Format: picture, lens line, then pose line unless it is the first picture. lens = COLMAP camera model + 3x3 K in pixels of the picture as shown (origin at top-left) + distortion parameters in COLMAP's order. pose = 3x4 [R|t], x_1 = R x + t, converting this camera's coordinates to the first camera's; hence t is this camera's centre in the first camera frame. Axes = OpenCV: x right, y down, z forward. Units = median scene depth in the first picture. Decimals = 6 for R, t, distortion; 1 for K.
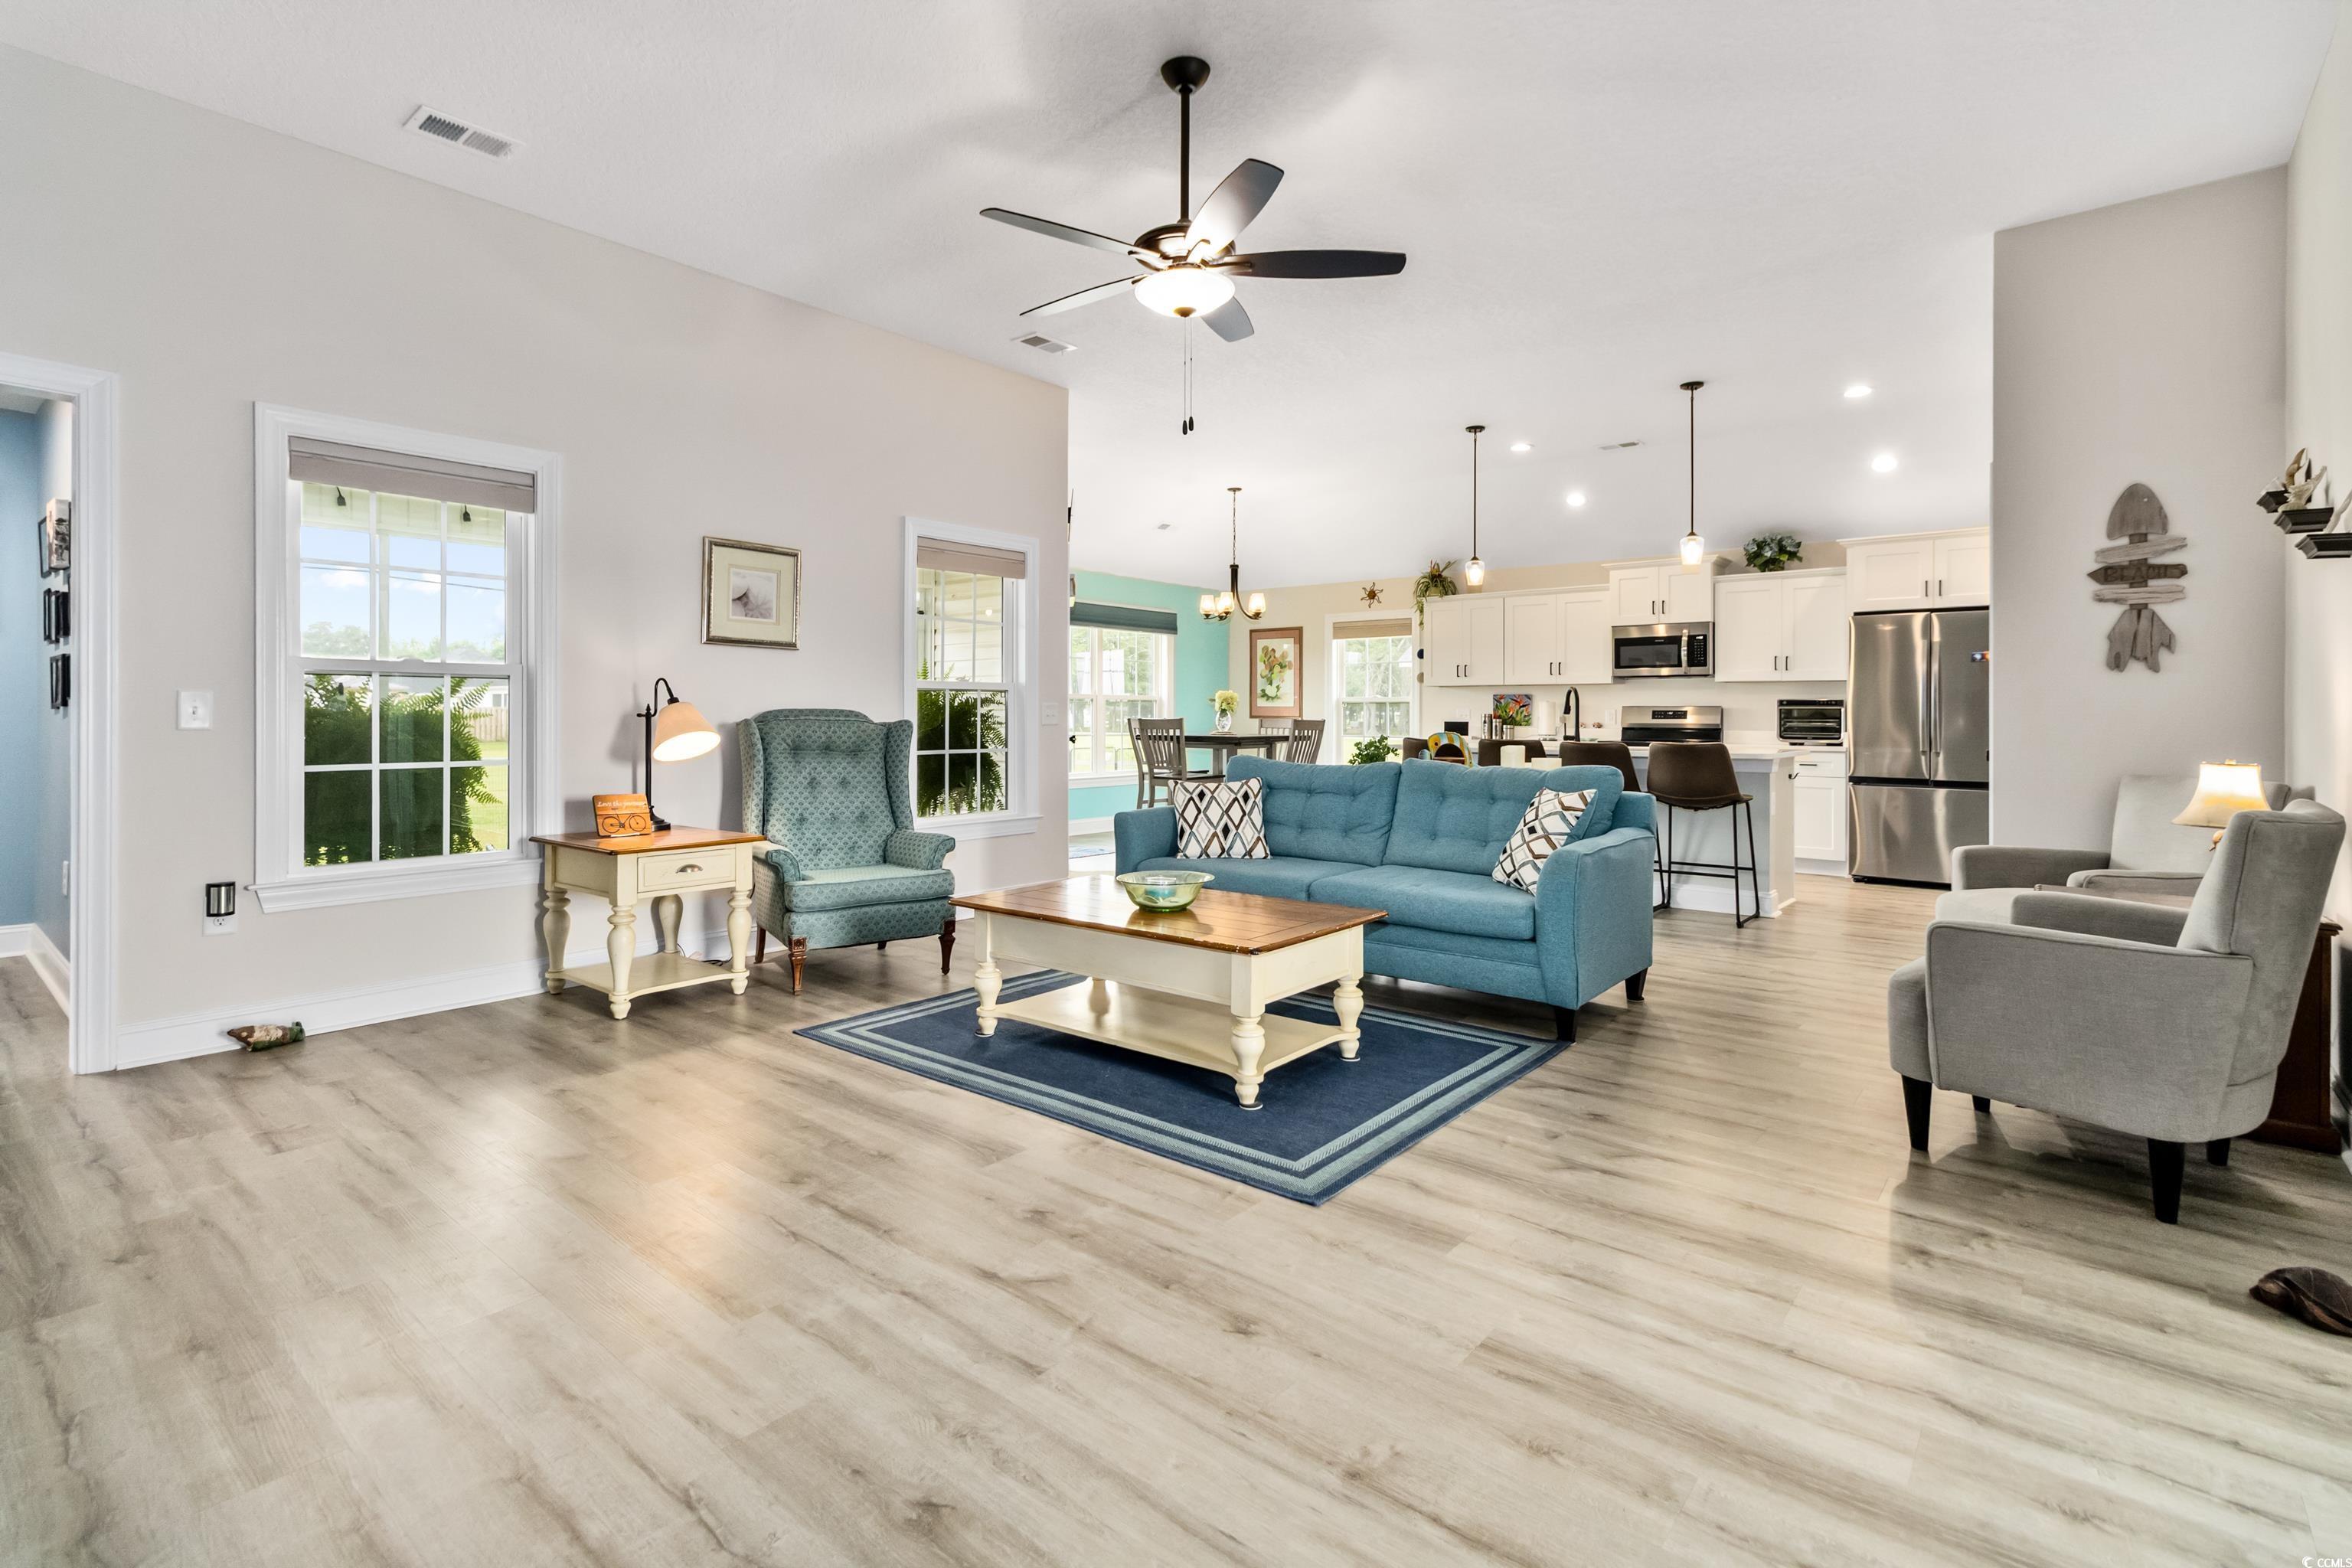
lens RADIAL K [[1089.2, 0, 1171.7], [0, 1089.2, 708.0], [0, 0, 1]] dist [0.005454, -0.000606]
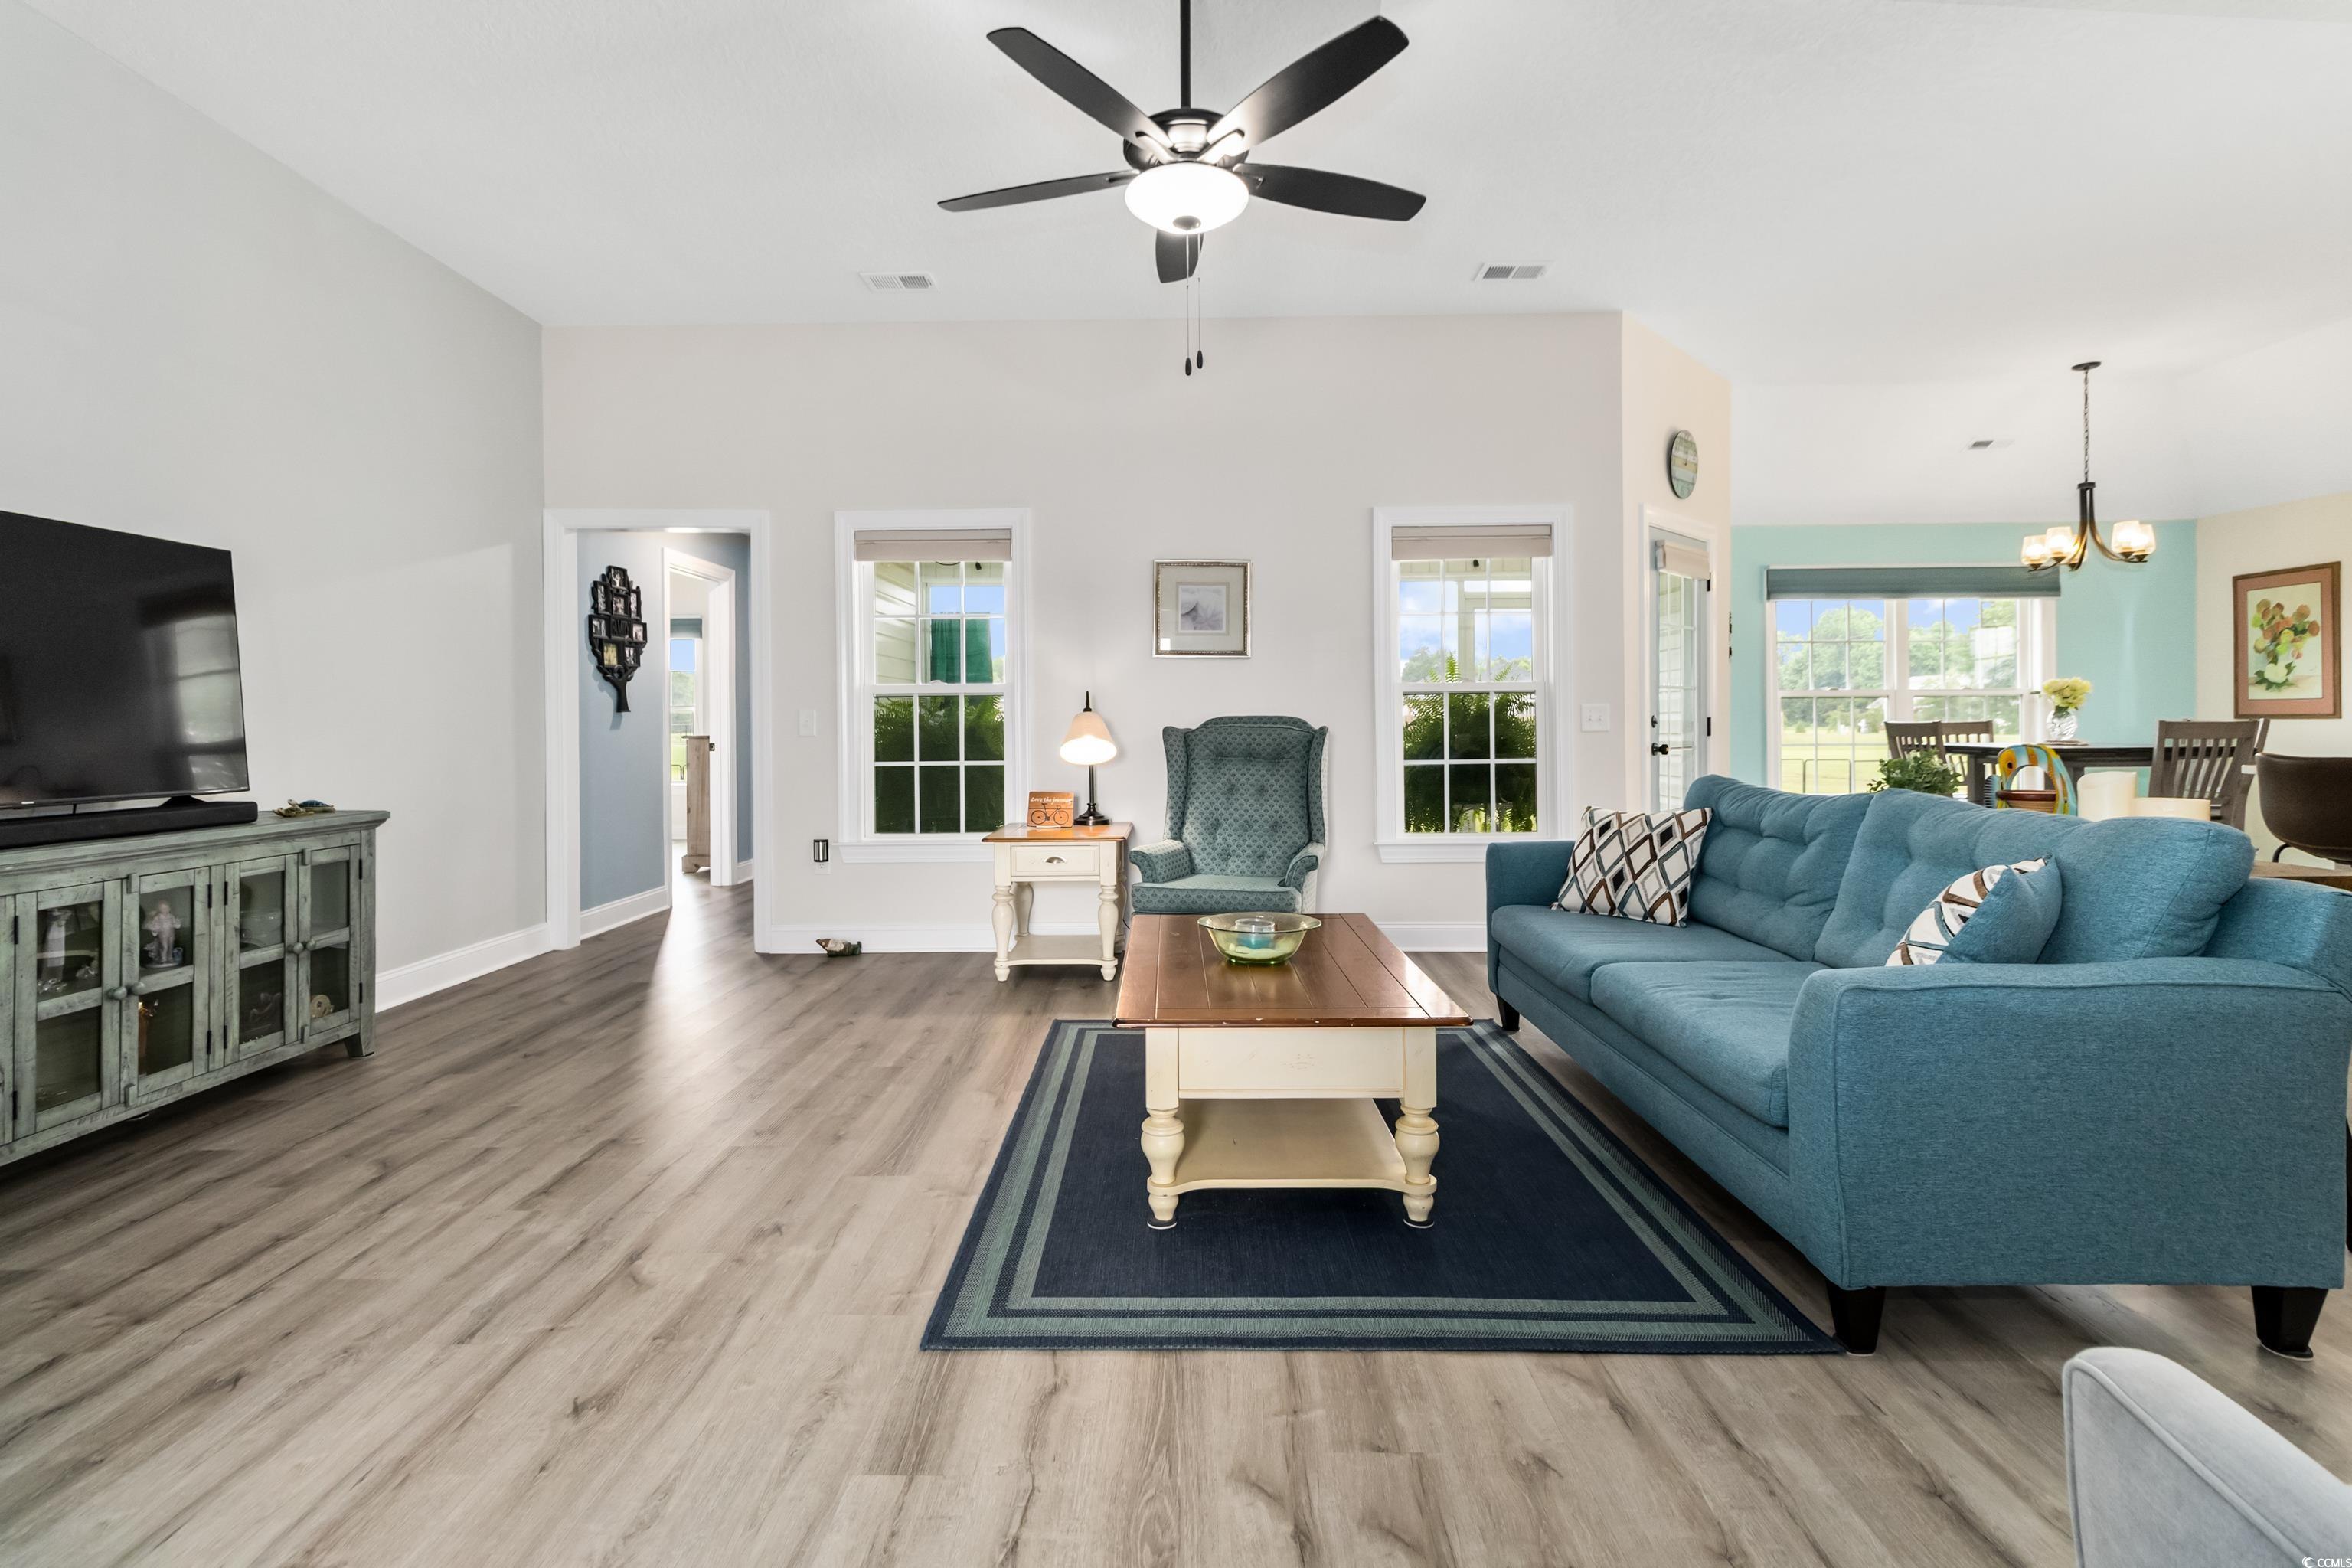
lens RADIAL K [[1089.2, 0, 1177.1], [0, 1089.2, 723.8], [0, 0, 1]] dist [0.005454, -0.000606]
pose [[0.631217, -0.006266, -0.775581, 0.500597], [0.014880, 0.999881, 0.004033, 0.003378], [0.775464, -0.014087, 0.631235, 0.378614]]
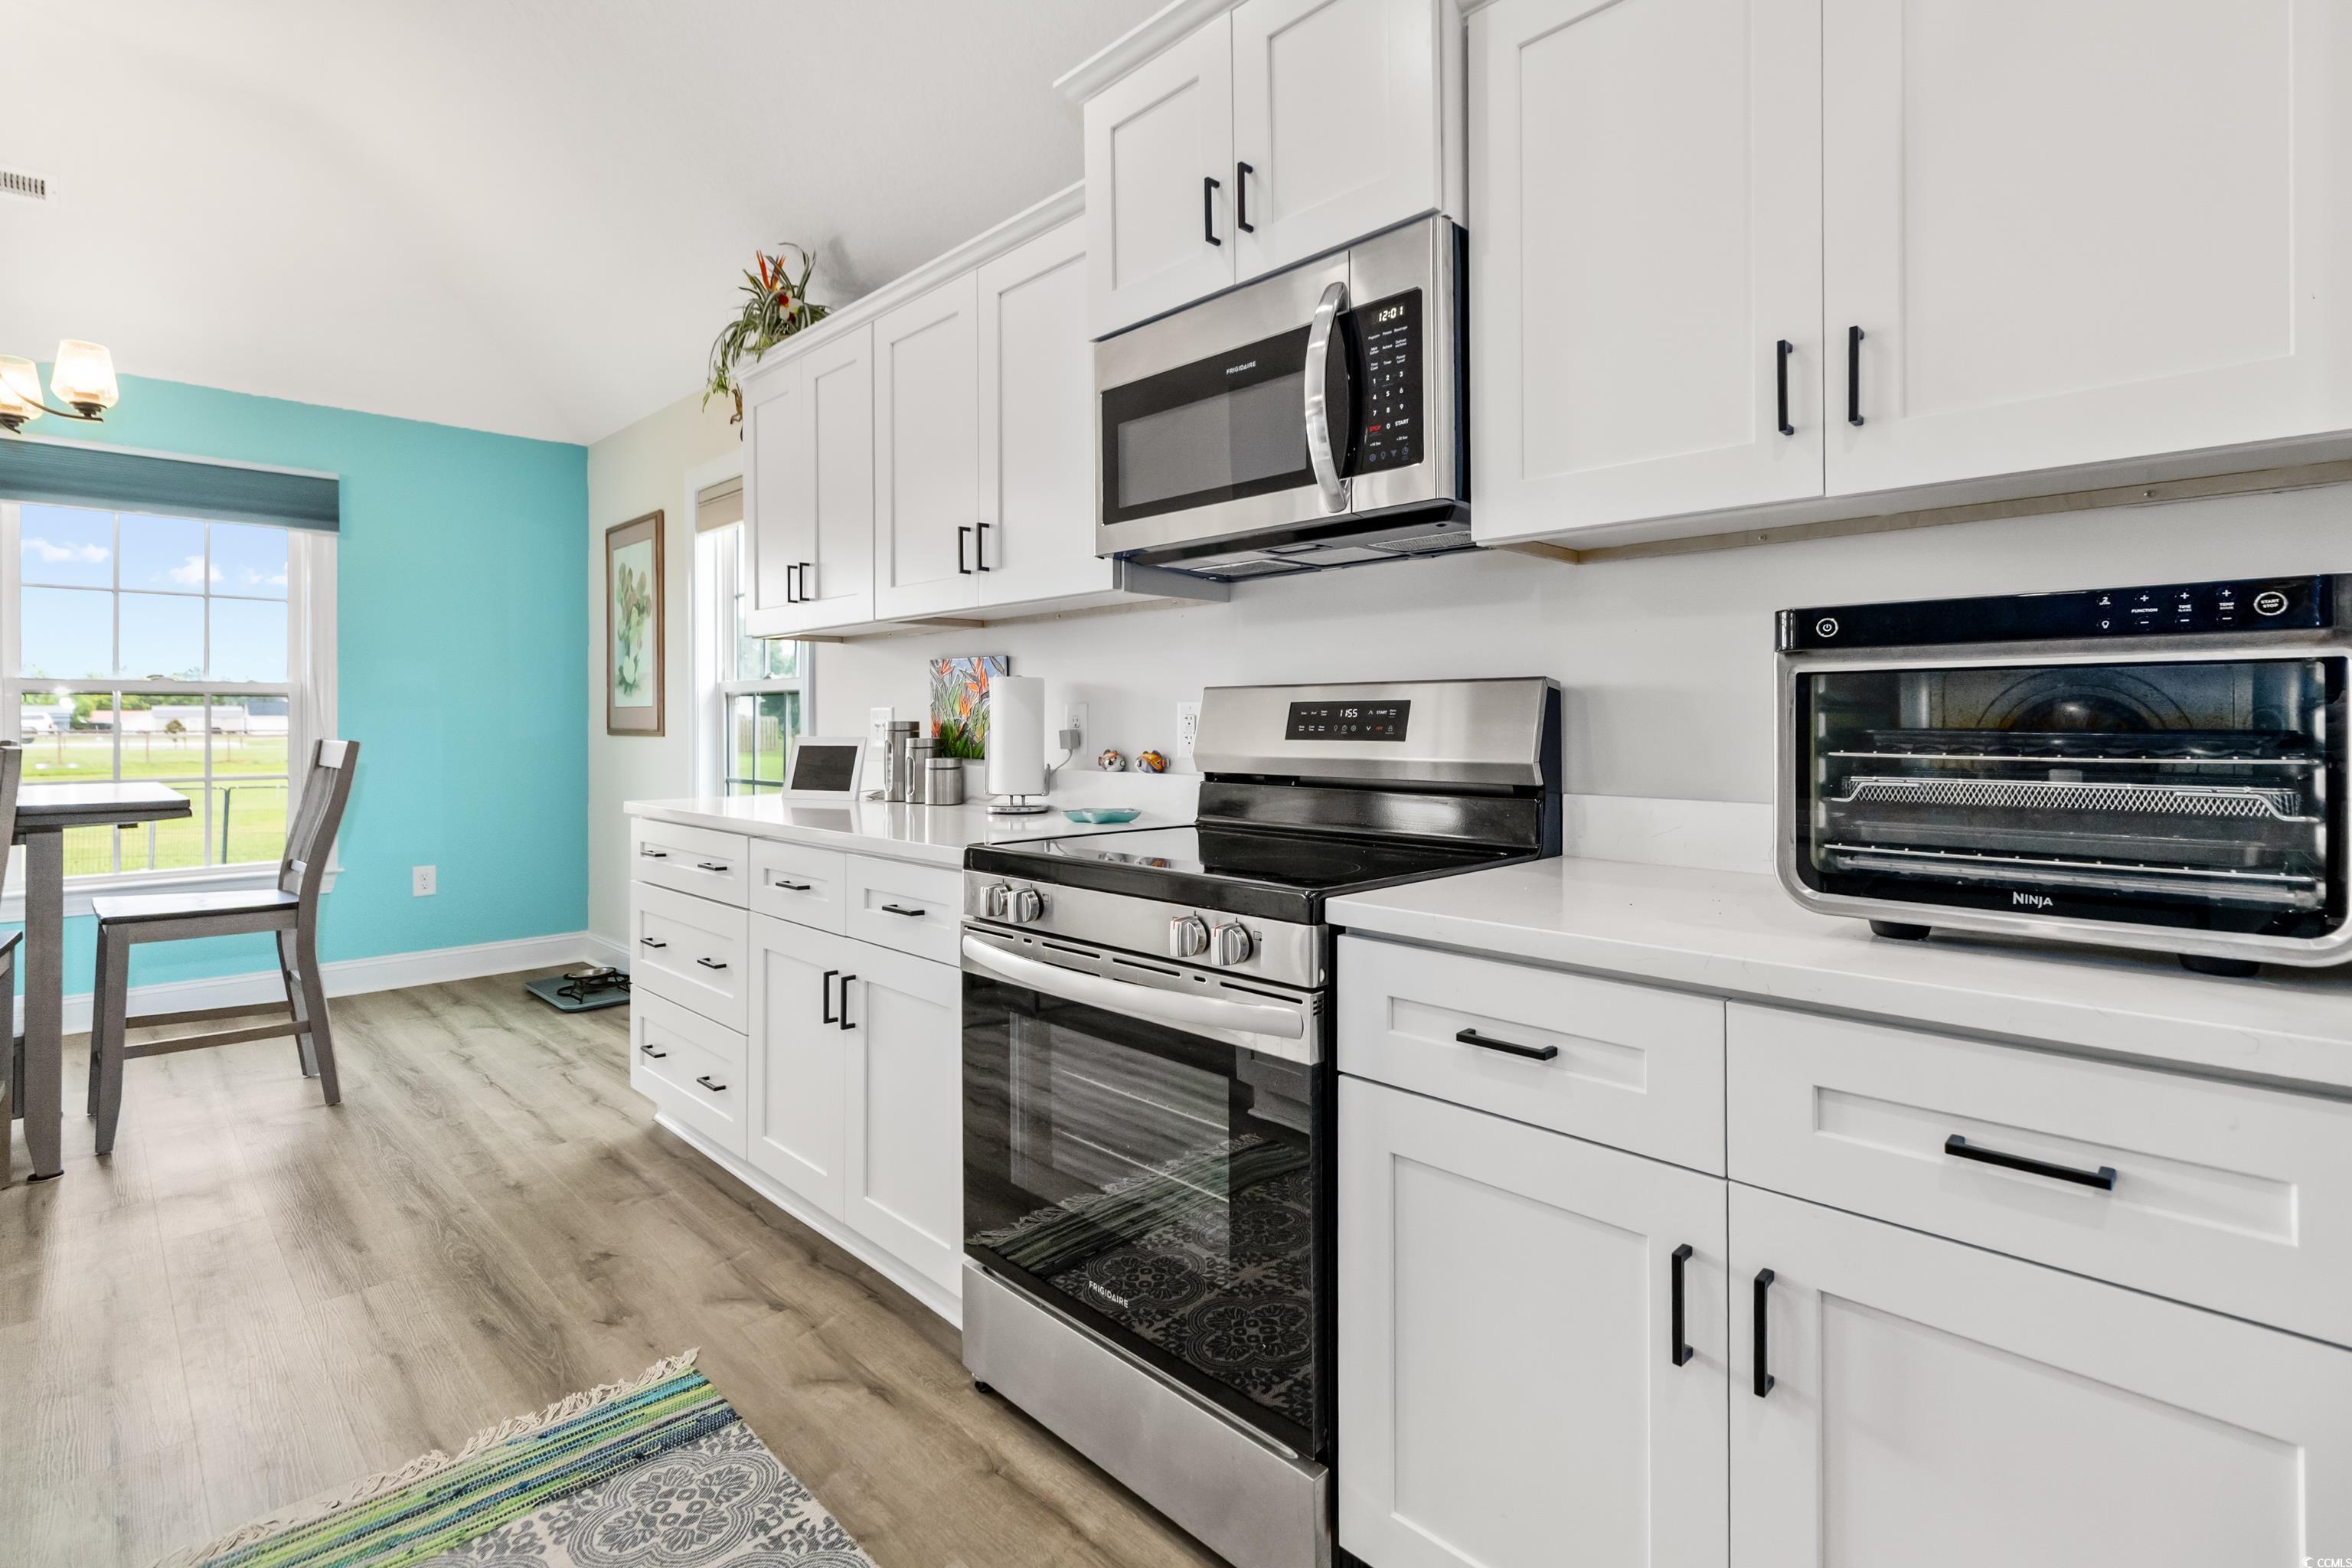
lens RADIAL K [[1089.2, 0, 1129.0], [0, 1089.2, 728.9], [0, 0, 1]] dist [0.005454, -0.000606]
pose [[0.994067, 0.001773, -0.108757, 0.945074], [-0.000693, 0.999950, 0.009968, 0.012150], [0.108769, -0.009833, 0.994018, 1.650324]]
